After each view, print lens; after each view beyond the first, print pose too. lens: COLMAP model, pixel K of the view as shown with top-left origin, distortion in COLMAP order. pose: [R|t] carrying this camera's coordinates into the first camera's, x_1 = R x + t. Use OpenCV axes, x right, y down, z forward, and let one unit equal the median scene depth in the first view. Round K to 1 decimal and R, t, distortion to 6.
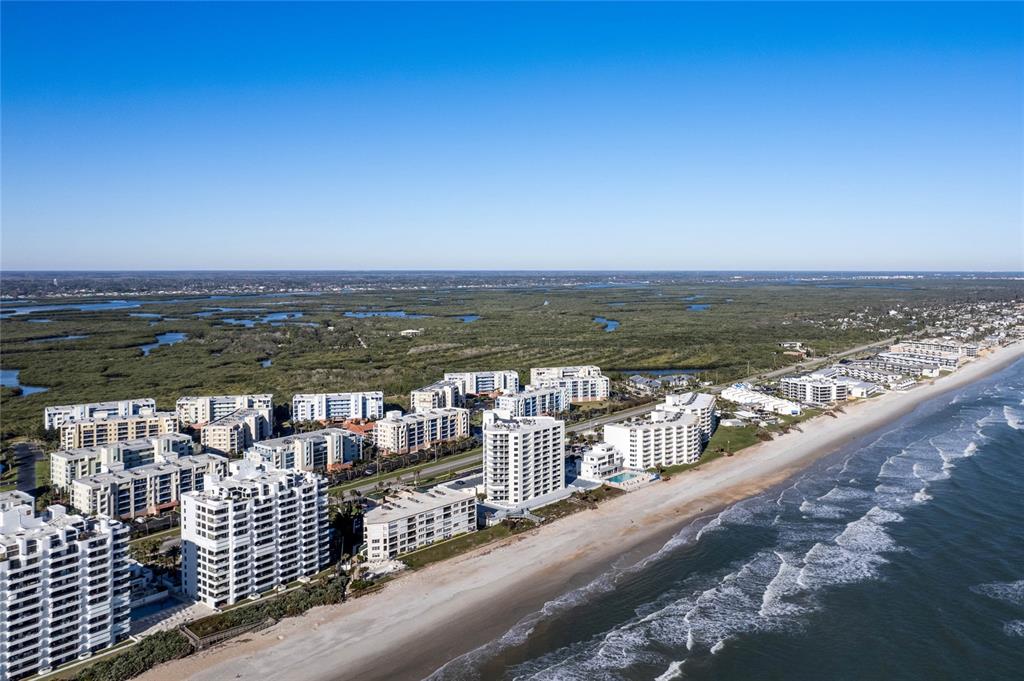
lens RADIAL K [[790.3, 0, 600.3], [0, 790.3, 276.1], [0, 0, 1]] dist [-0.073132, 0.058567]
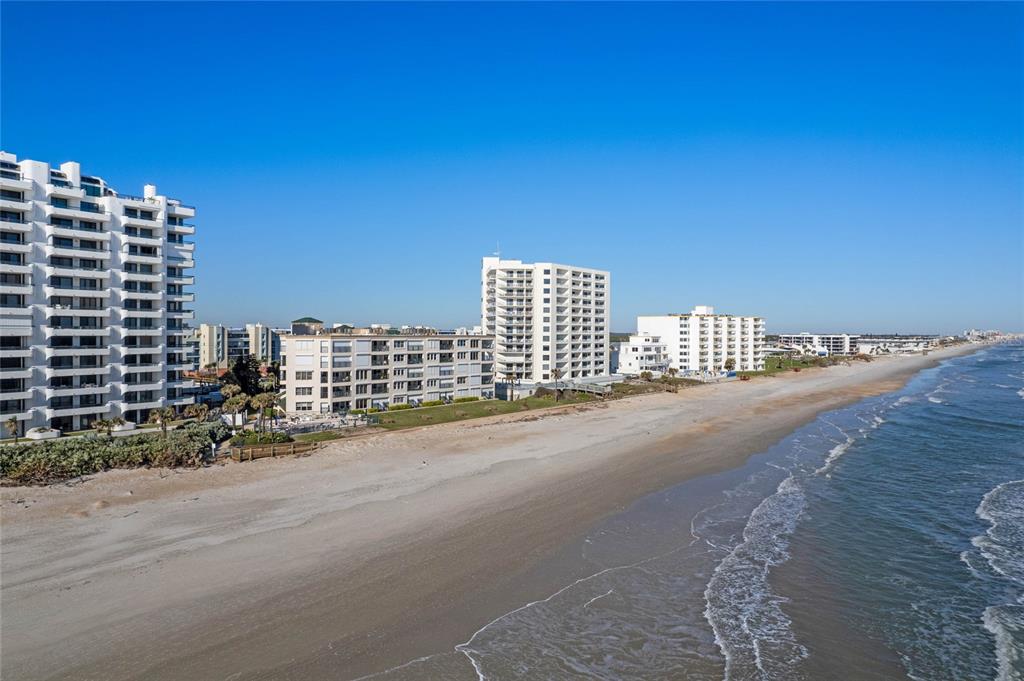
lens RADIAL K [[651.1, 0, 507.2], [0, 651.1, 336.8], [0, 0, 1]] dist [-0.041869, 0.004365]
pose [[0.999949, 0.004643, -0.008994, -0.151615], [-0.004679, 0.999981, -0.004013, 0.294285], [0.008976, 0.004055, 0.999951, 0.571342]]
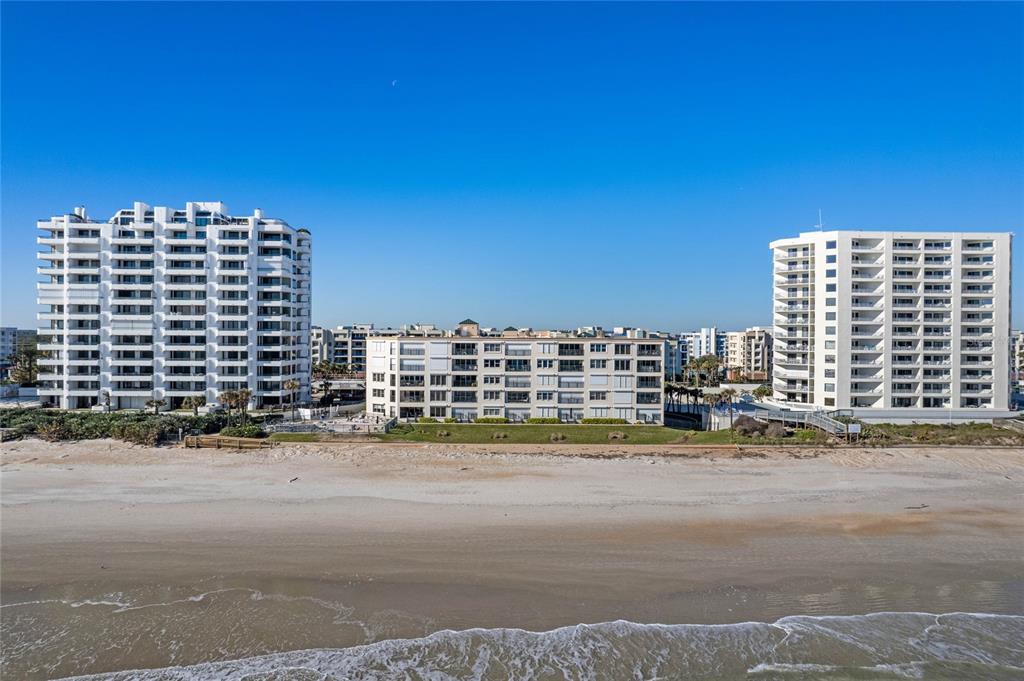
lens RADIAL K [[651.1, 0, 507.2], [0, 651.1, 336.8], [0, 0, 1]] dist [-0.041869, 0.004365]
pose [[0.623814, 0.007429, -0.781538, 0.053422], [-0.015111, 0.999883, -0.002557, 0.292548], [0.781427, 0.013405, 0.623853, 0.760392]]
